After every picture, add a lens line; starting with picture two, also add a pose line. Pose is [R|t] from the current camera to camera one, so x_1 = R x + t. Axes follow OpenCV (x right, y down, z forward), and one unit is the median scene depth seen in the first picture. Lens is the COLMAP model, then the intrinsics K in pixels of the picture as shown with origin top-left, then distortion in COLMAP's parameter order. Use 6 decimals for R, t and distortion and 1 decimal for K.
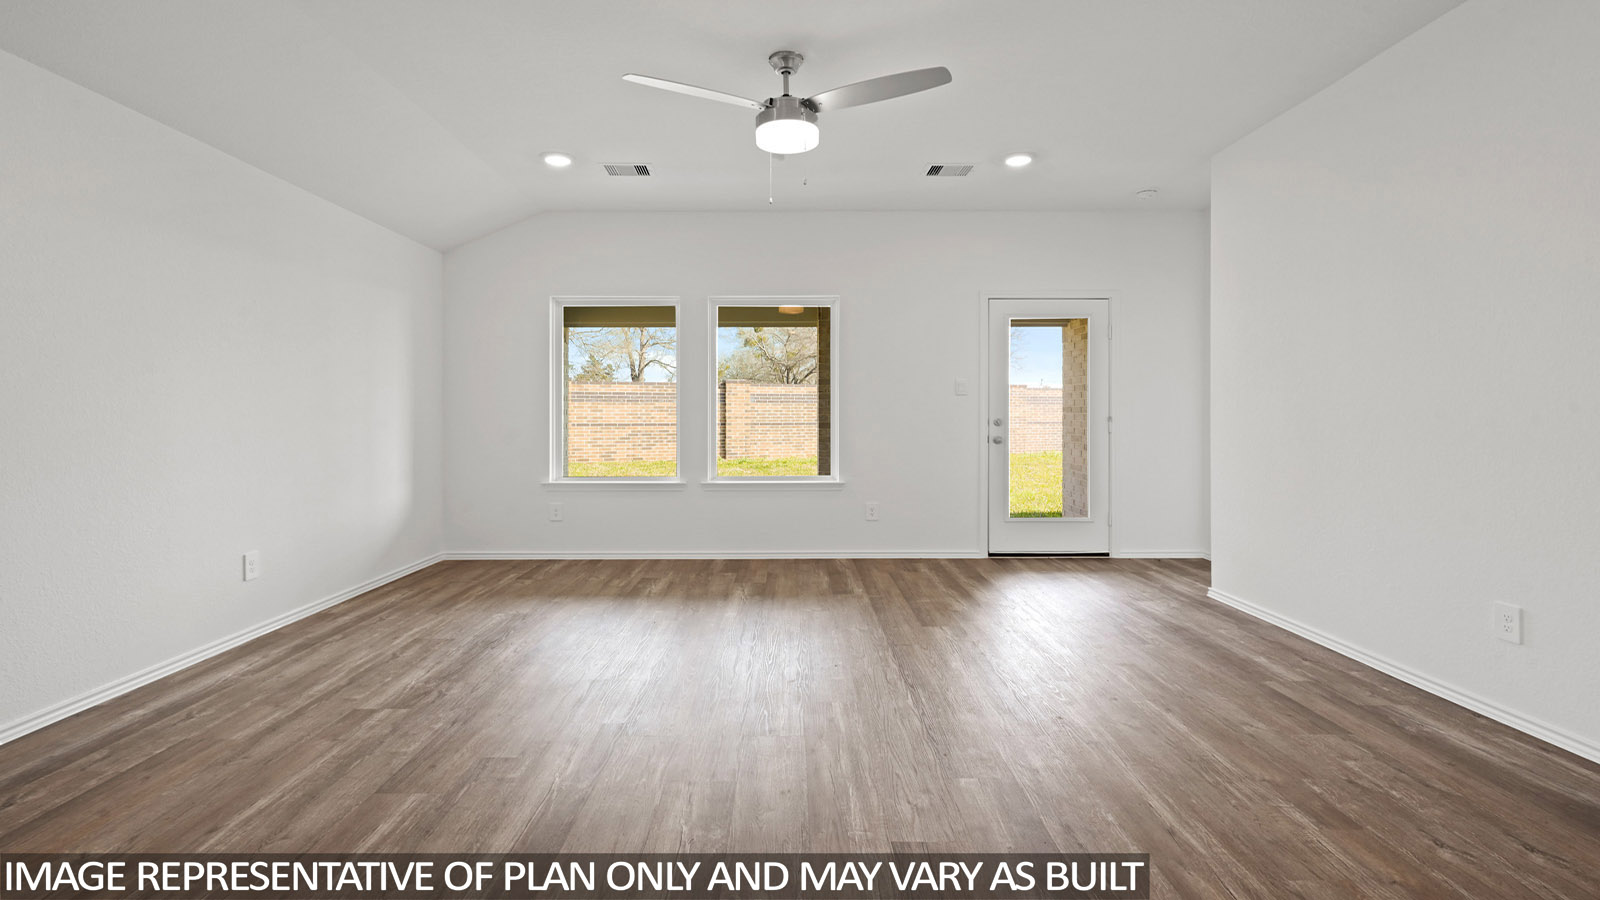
lens RADIAL K [[787.2, 0, 793.6], [0, 787.2, 414.5], [0, 0, 1]] dist [0.000538, -0.000132]
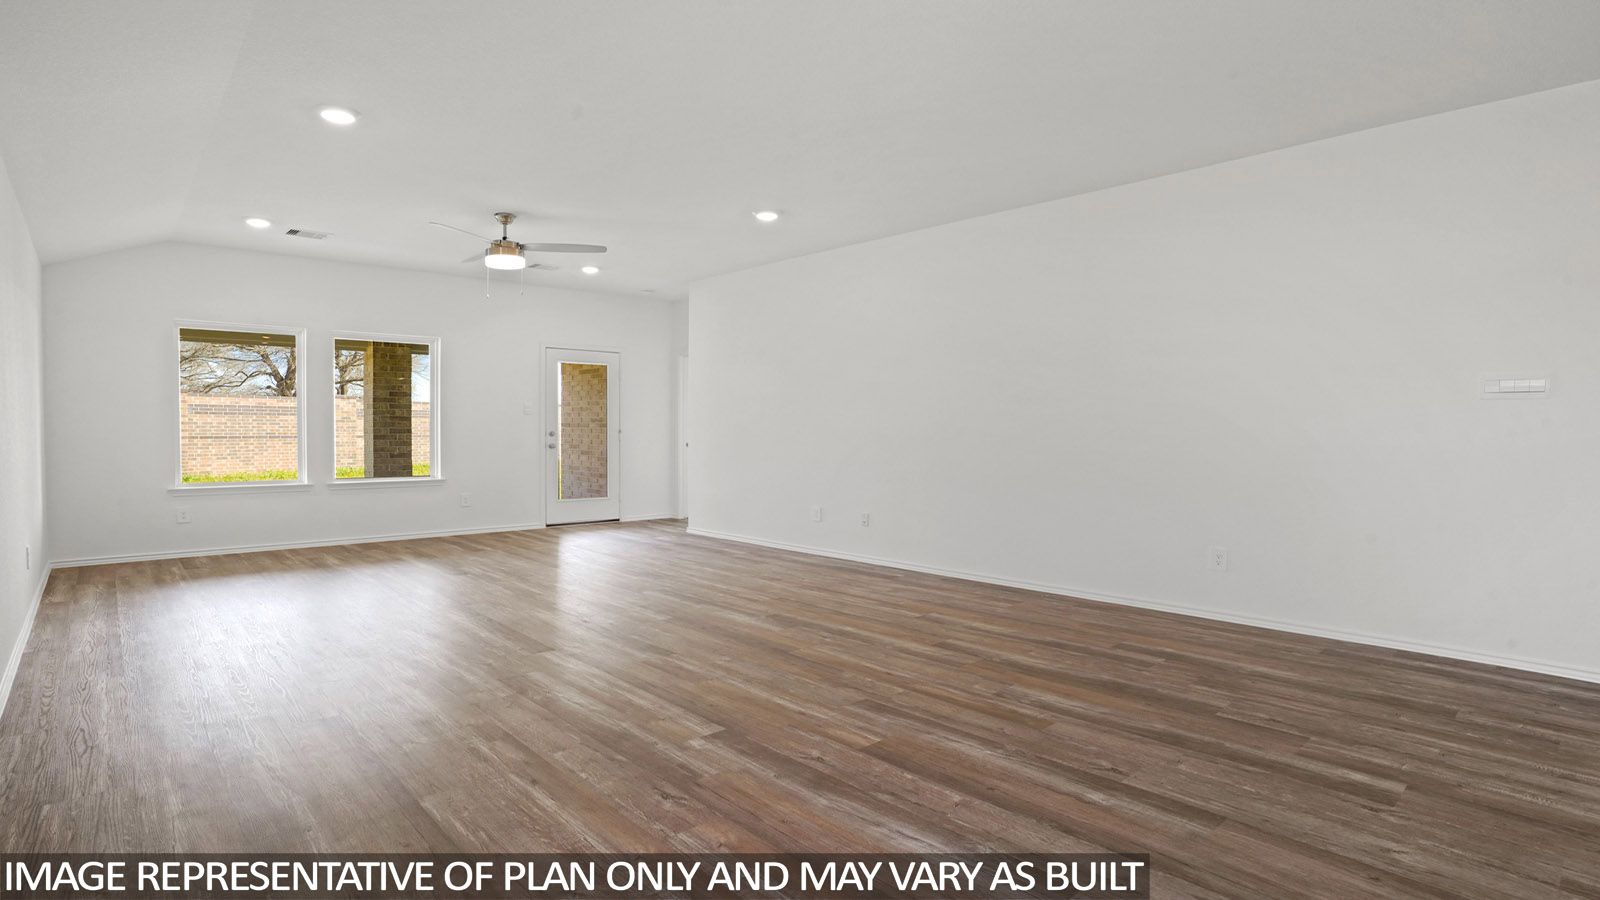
lens RADIAL K [[783.3, 0, 794.9], [0, 783.3, 446.5], [0, 0, 1]] dist [0.004255, -0.001112]
pose [[0.737568, -0.012324, 0.675160, -0.407423], [-0.003553, 0.999749, 0.022130, -0.000207], [-0.675263, -0.018722, 0.737339, -0.387279]]
